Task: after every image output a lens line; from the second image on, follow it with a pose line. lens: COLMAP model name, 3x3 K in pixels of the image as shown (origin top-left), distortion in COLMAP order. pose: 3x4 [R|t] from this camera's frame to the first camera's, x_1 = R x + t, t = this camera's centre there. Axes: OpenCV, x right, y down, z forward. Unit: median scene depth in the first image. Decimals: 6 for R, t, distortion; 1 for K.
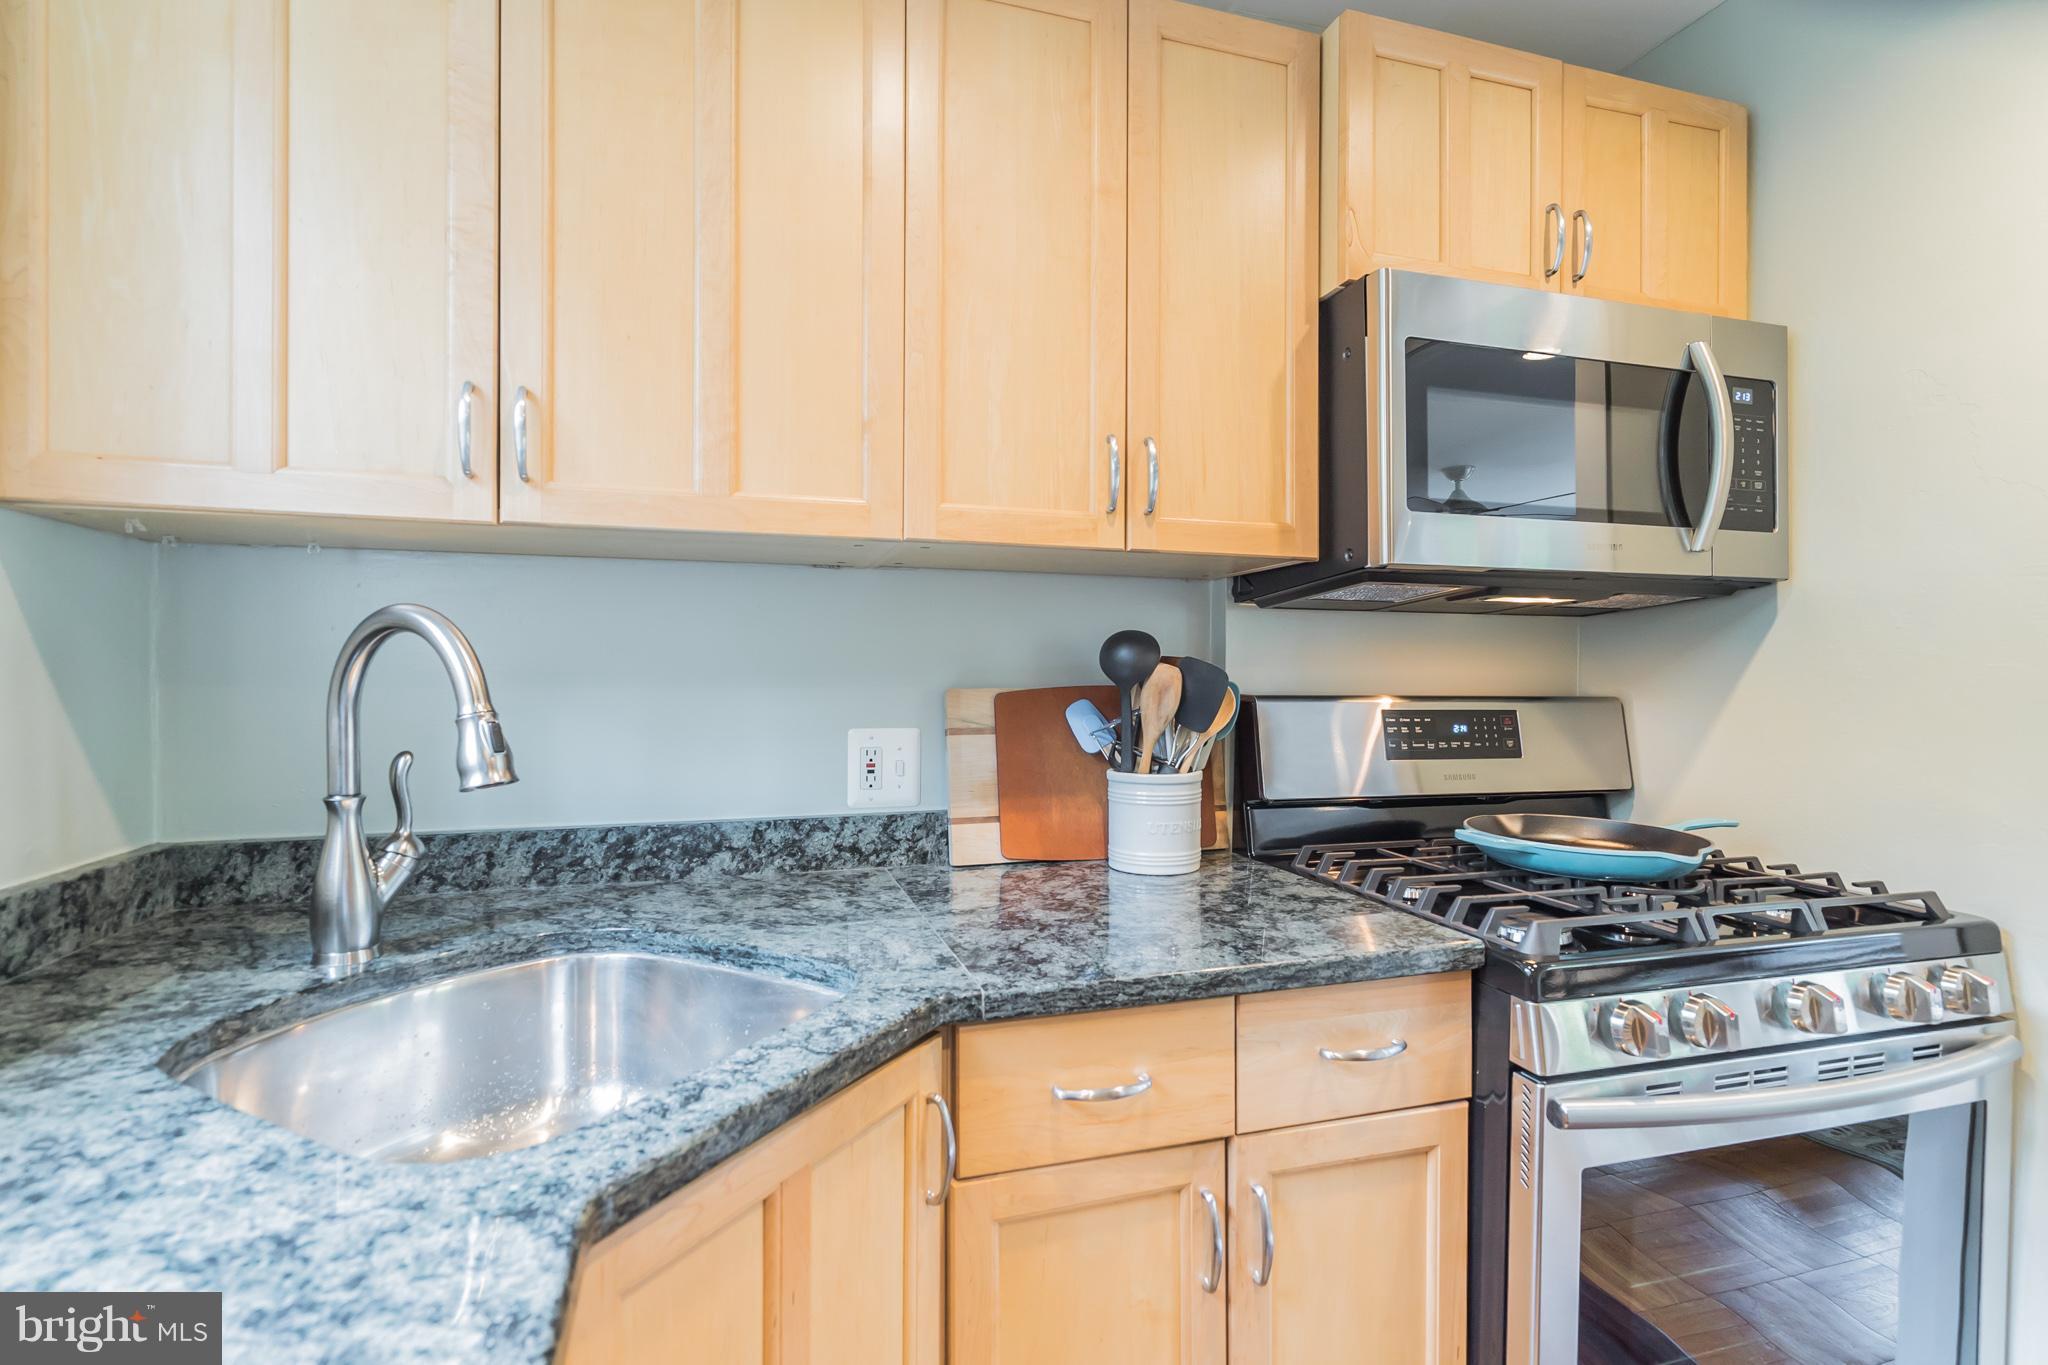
lens RADIAL K [[917.9, 0, 1024.0], [0, 917.9, 682.5], [0, 0, 1]] dist [-0.001182, -0.000004]
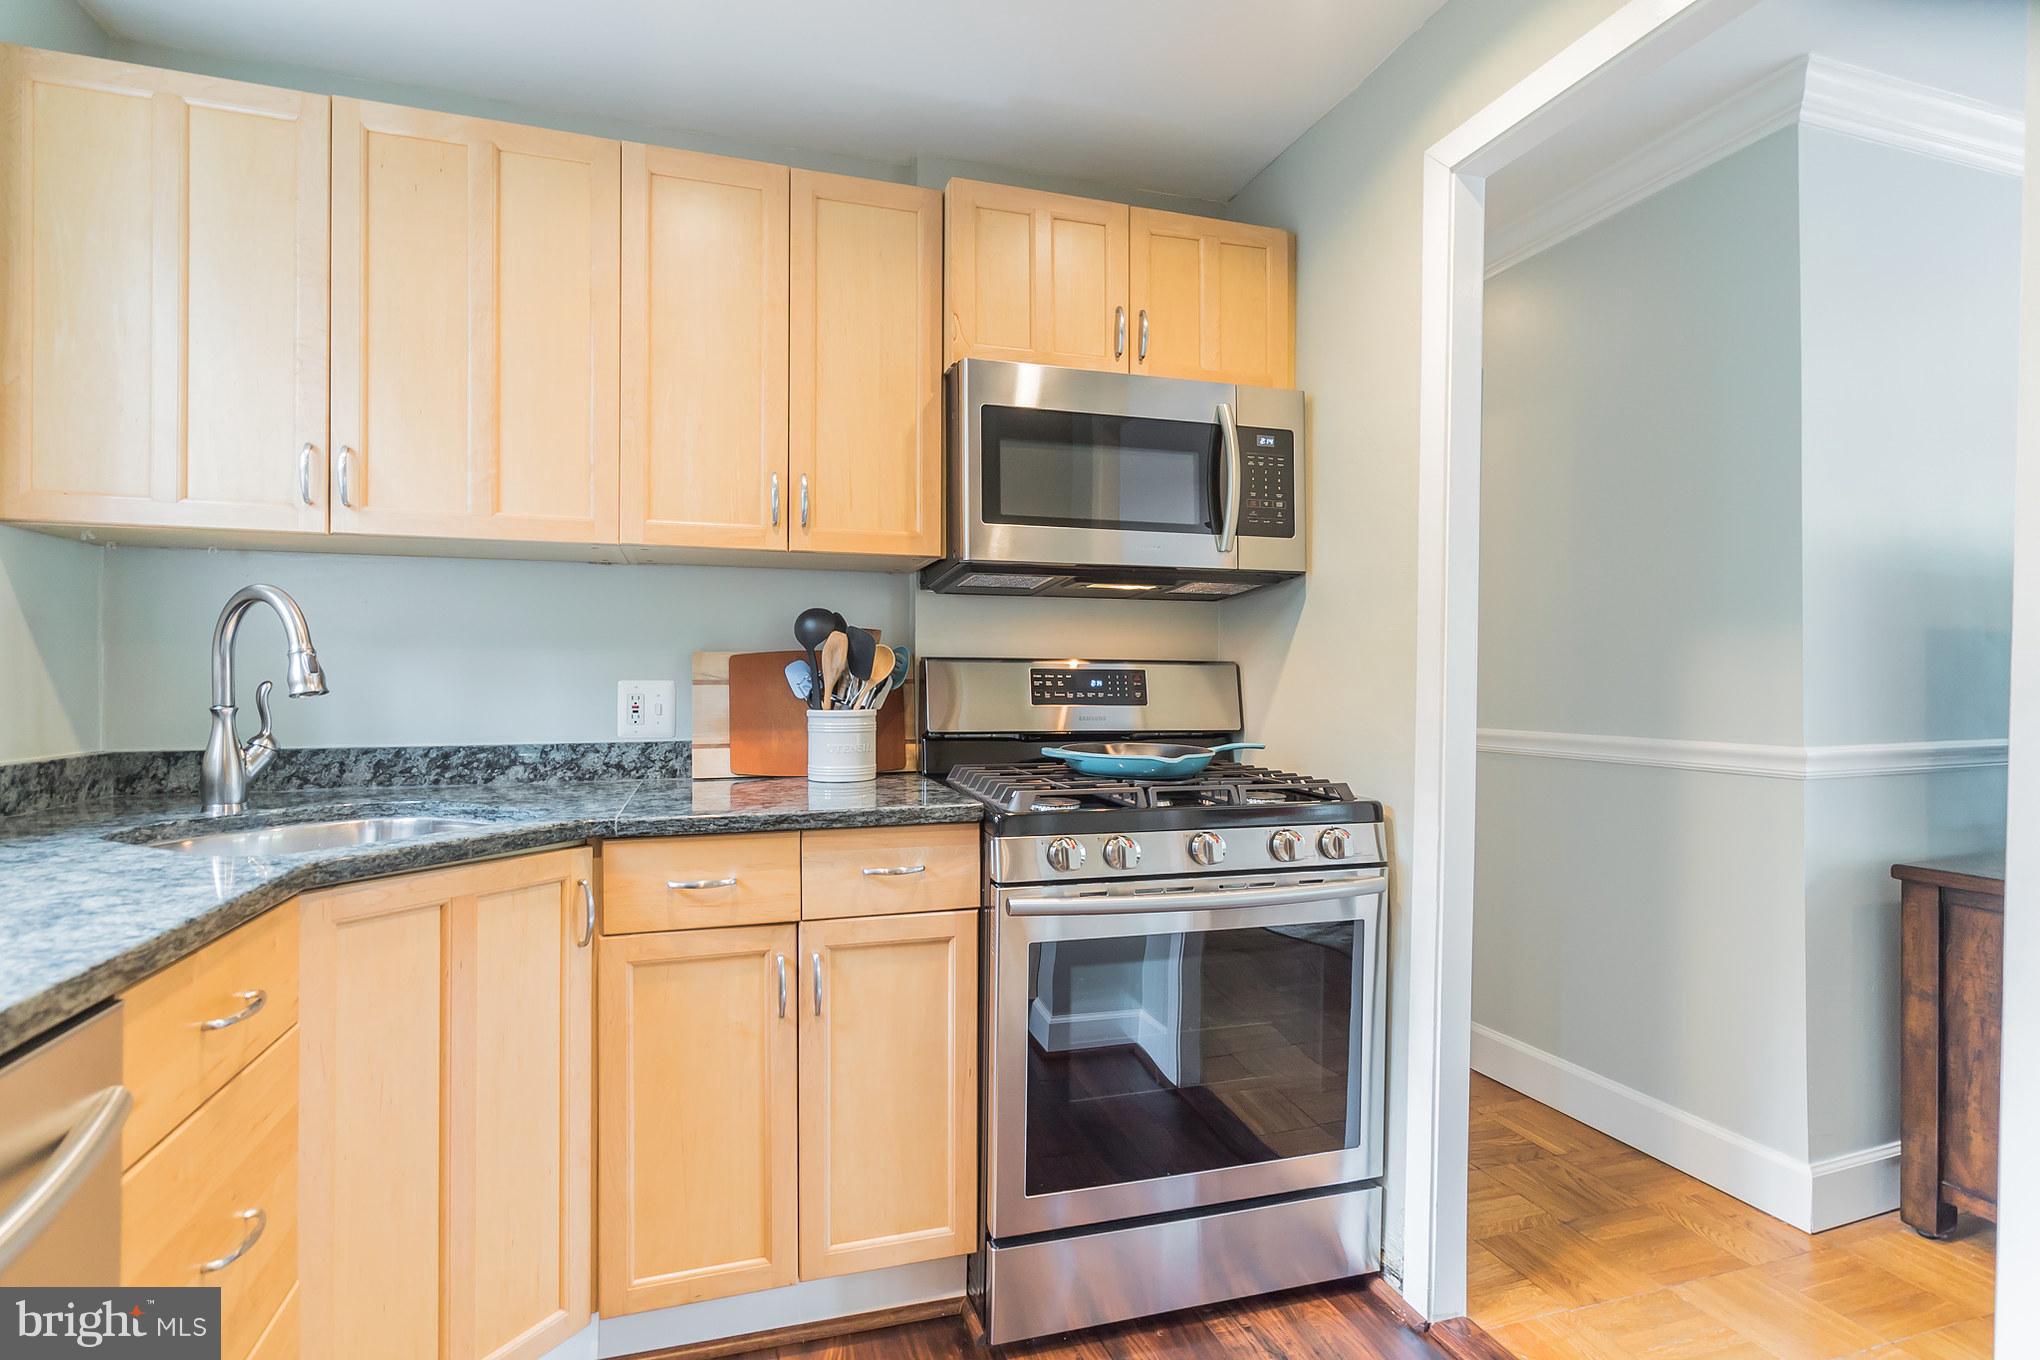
lens RADIAL K [[932.5, 0, 1037.3], [0, 932.5, 677.8], [0, 0, 1]] dist [-0.000328, 0.001030]
pose [[0.999680, -0.003872, 0.025016, 0.463101], [0.004089, 0.999954, -0.008647, 0.070102], [-0.024982, 0.008747, 0.999650, -0.478947]]
